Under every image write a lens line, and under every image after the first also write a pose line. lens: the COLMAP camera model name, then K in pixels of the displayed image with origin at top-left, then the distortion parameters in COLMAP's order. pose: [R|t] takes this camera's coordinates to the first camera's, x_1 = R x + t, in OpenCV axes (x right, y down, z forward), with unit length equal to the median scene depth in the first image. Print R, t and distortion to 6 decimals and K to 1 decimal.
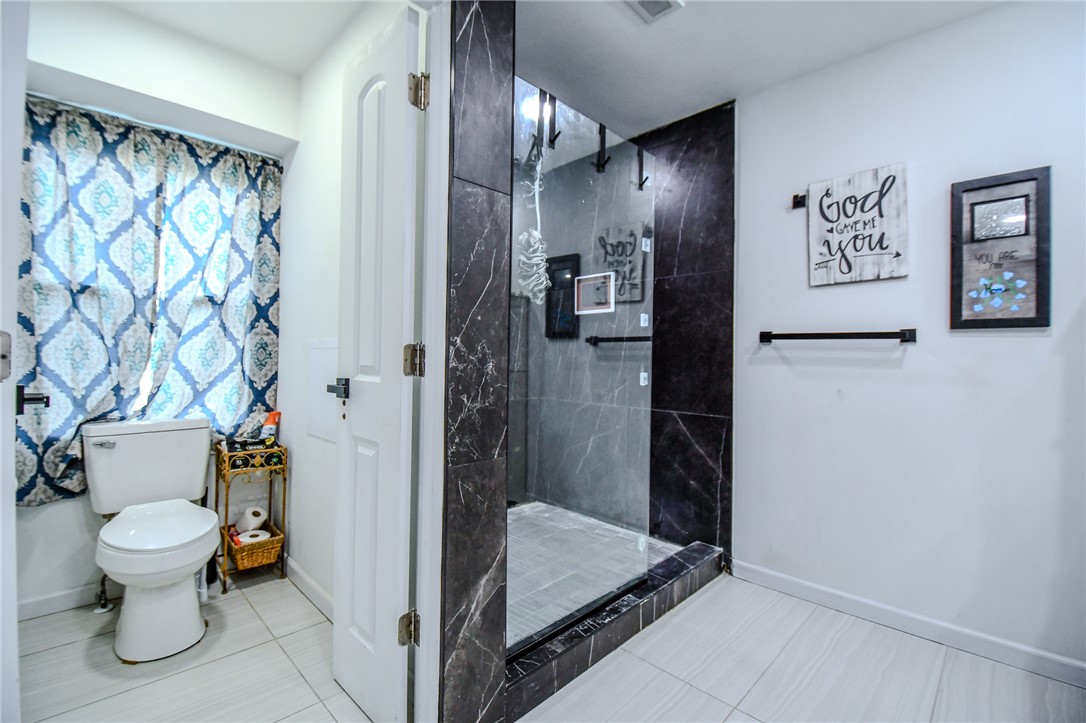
lens RADIAL K [[475.5, 0, 533.2], [0, 475.5, 359.3], [0, 0, 1]] dist [-0.017028, -0.004241]
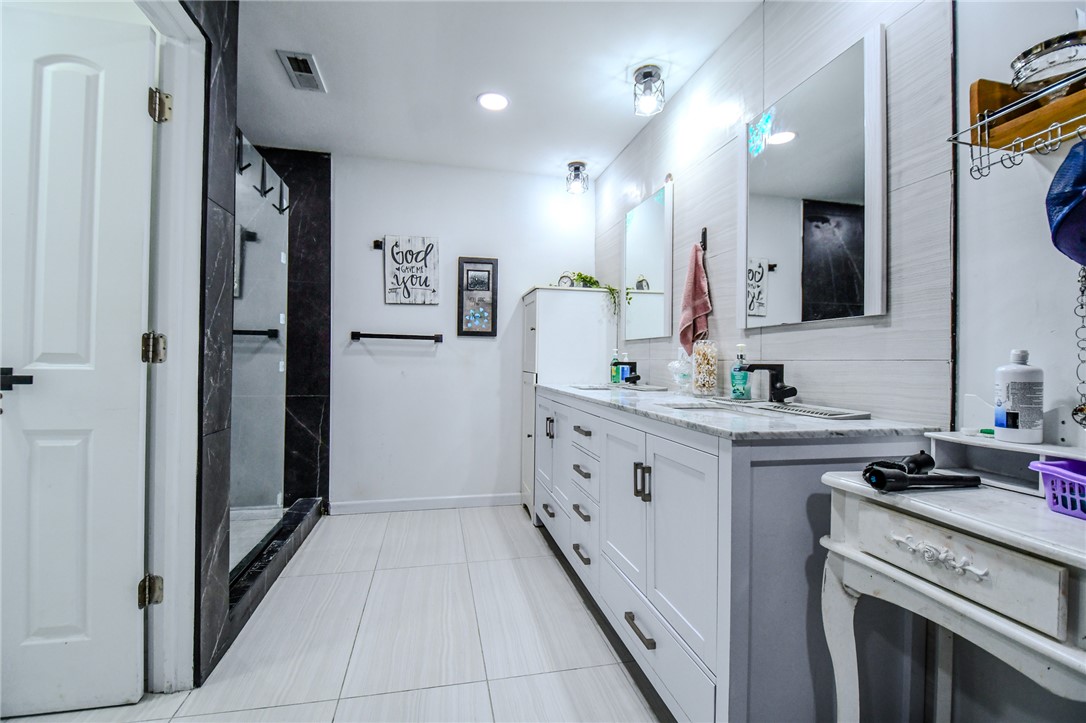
lens RADIAL K [[475.5, 0, 542.4], [0, 475.5, 357.7], [0, 0, 1]] dist [-0.017028, -0.004241]
pose [[0.523805, -0.002541, 0.851834, -0.474155], [-0.003113, 0.999983, 0.004897, 0.010742], [-0.851832, -0.005216, 0.523789, -0.237629]]
